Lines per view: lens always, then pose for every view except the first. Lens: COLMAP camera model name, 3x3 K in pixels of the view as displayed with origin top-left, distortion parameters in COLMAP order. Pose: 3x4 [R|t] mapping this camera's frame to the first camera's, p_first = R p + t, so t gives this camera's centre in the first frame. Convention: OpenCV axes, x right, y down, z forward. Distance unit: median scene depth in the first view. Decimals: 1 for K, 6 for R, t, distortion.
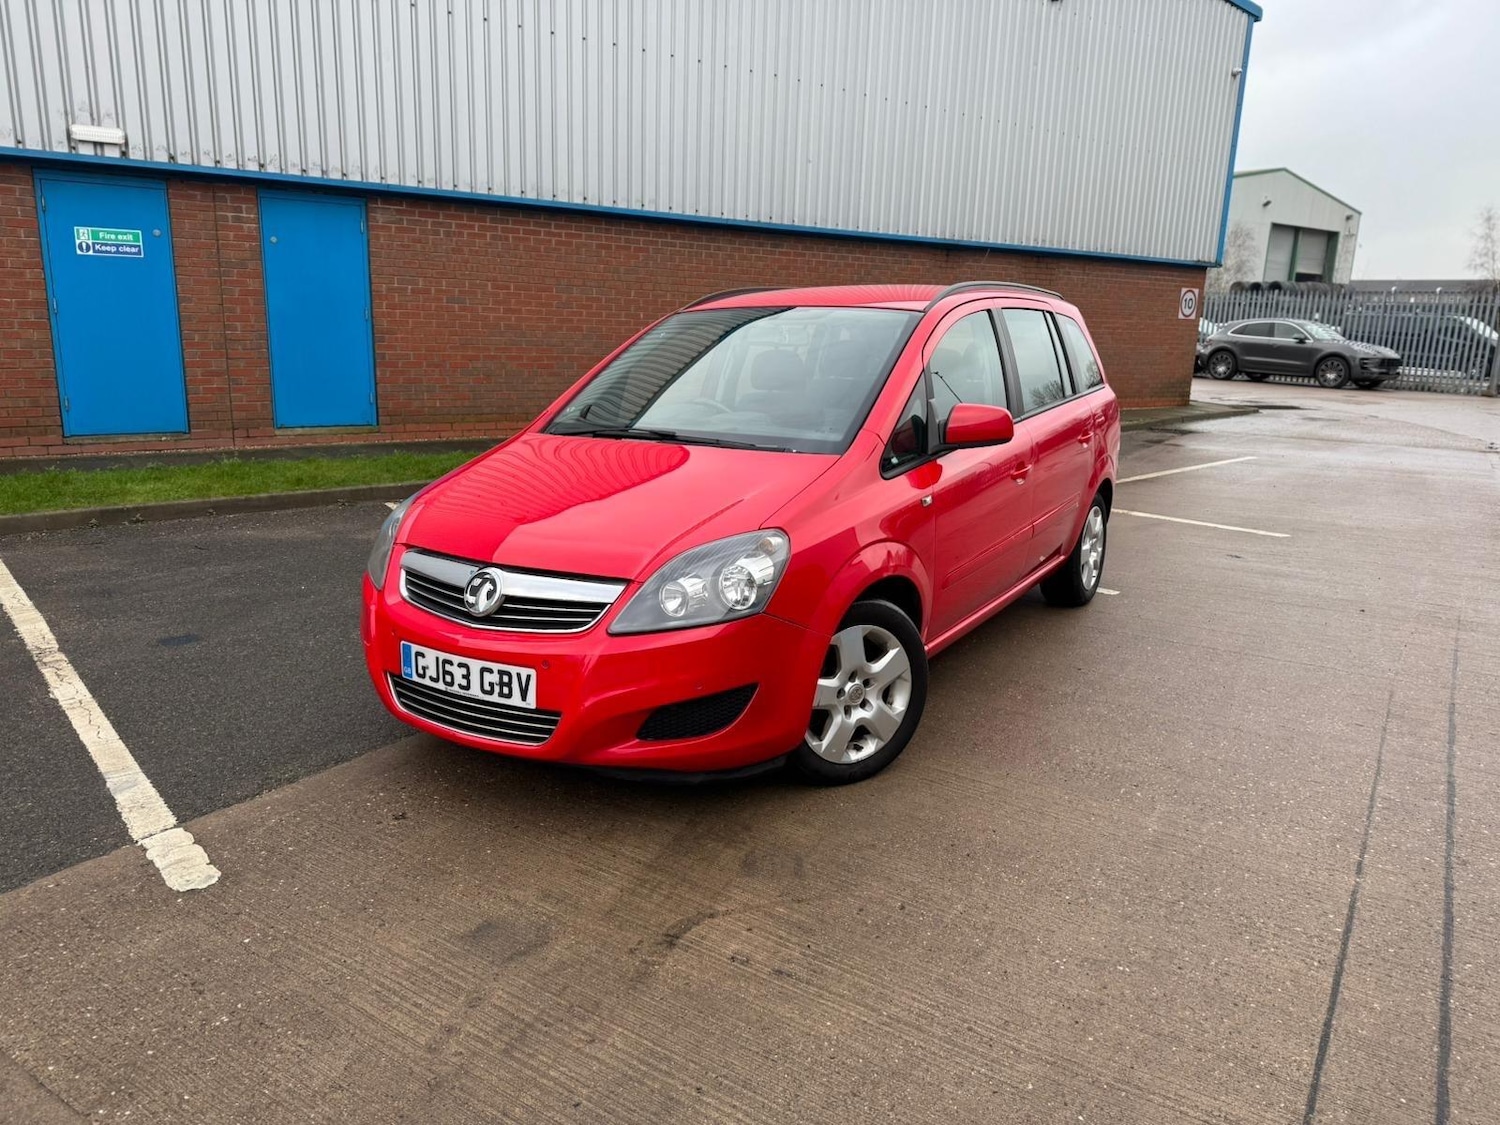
lens RADIAL K [[1073.2, 0, 717.3], [0, 1073.2, 556.3], [0, 0, 1]] dist [0.120894, -0.134762]
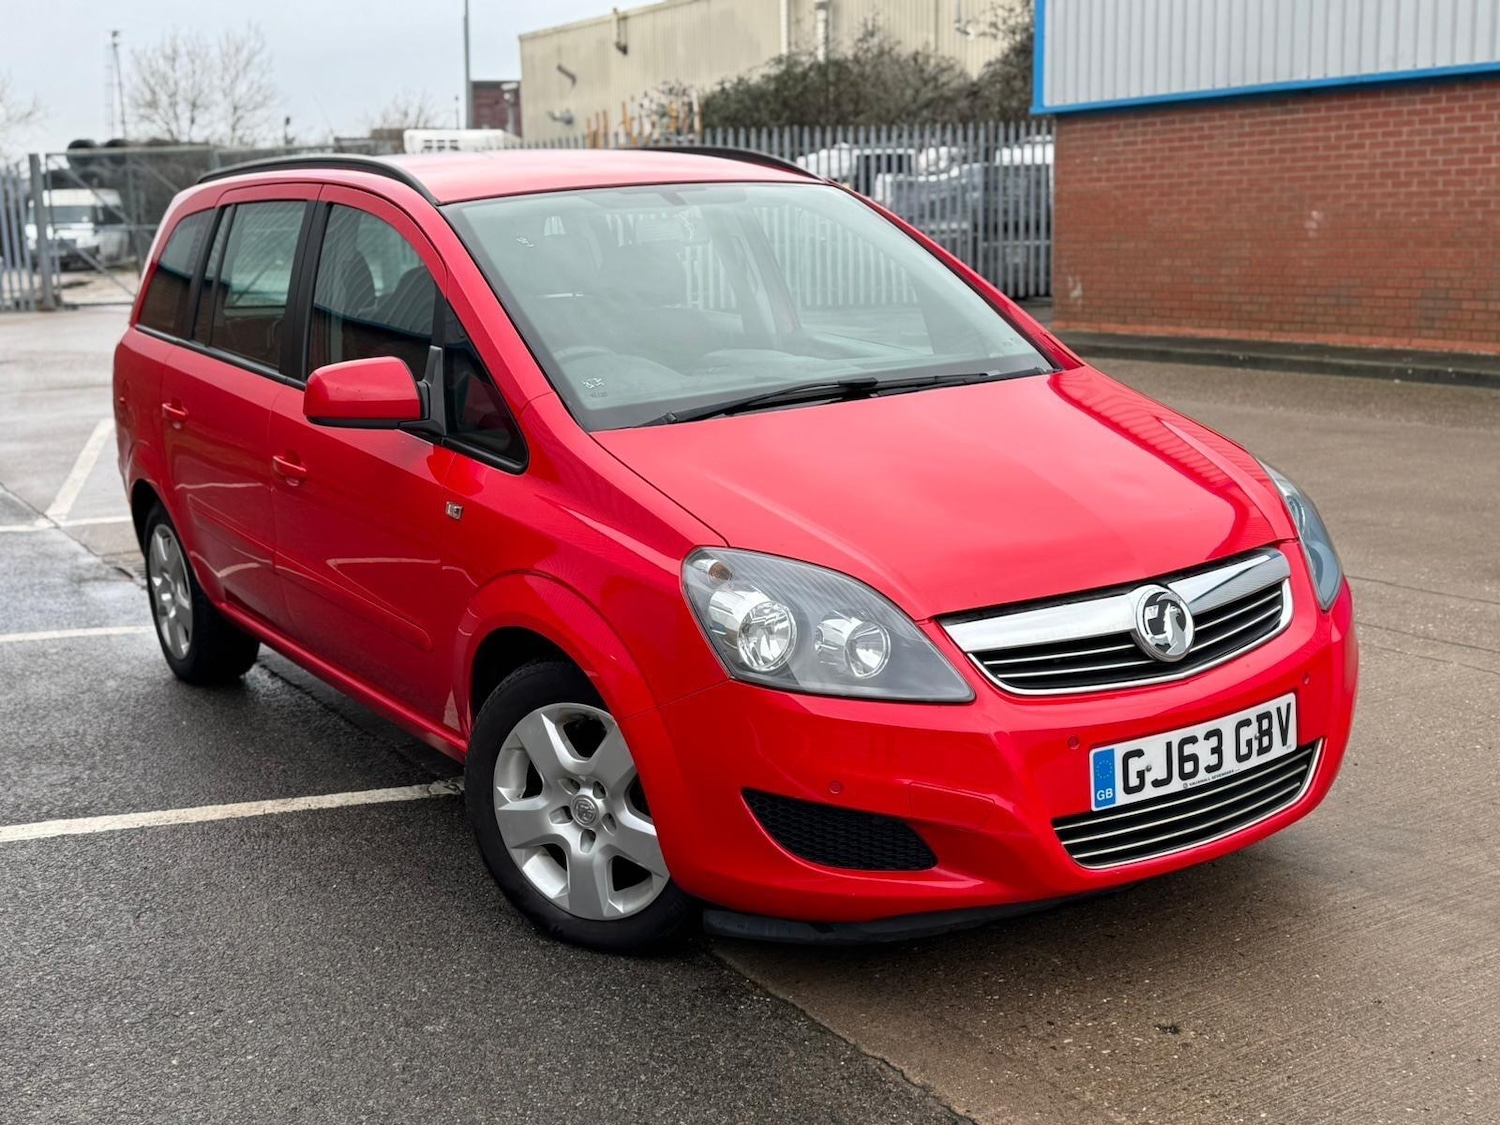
lens RADIAL K [[1855.0, 0, 750.0], [0, 1855.0, 562.5], [0, 0, 1]] dist [0.164953, -0.309340]
pose [[0.397777, -0.211574, 0.892754, -0.604354], [0.239227, 0.963306, 0.121704, -0.090991], [-0.885745, 0.165160, 0.433795, 0.341707]]
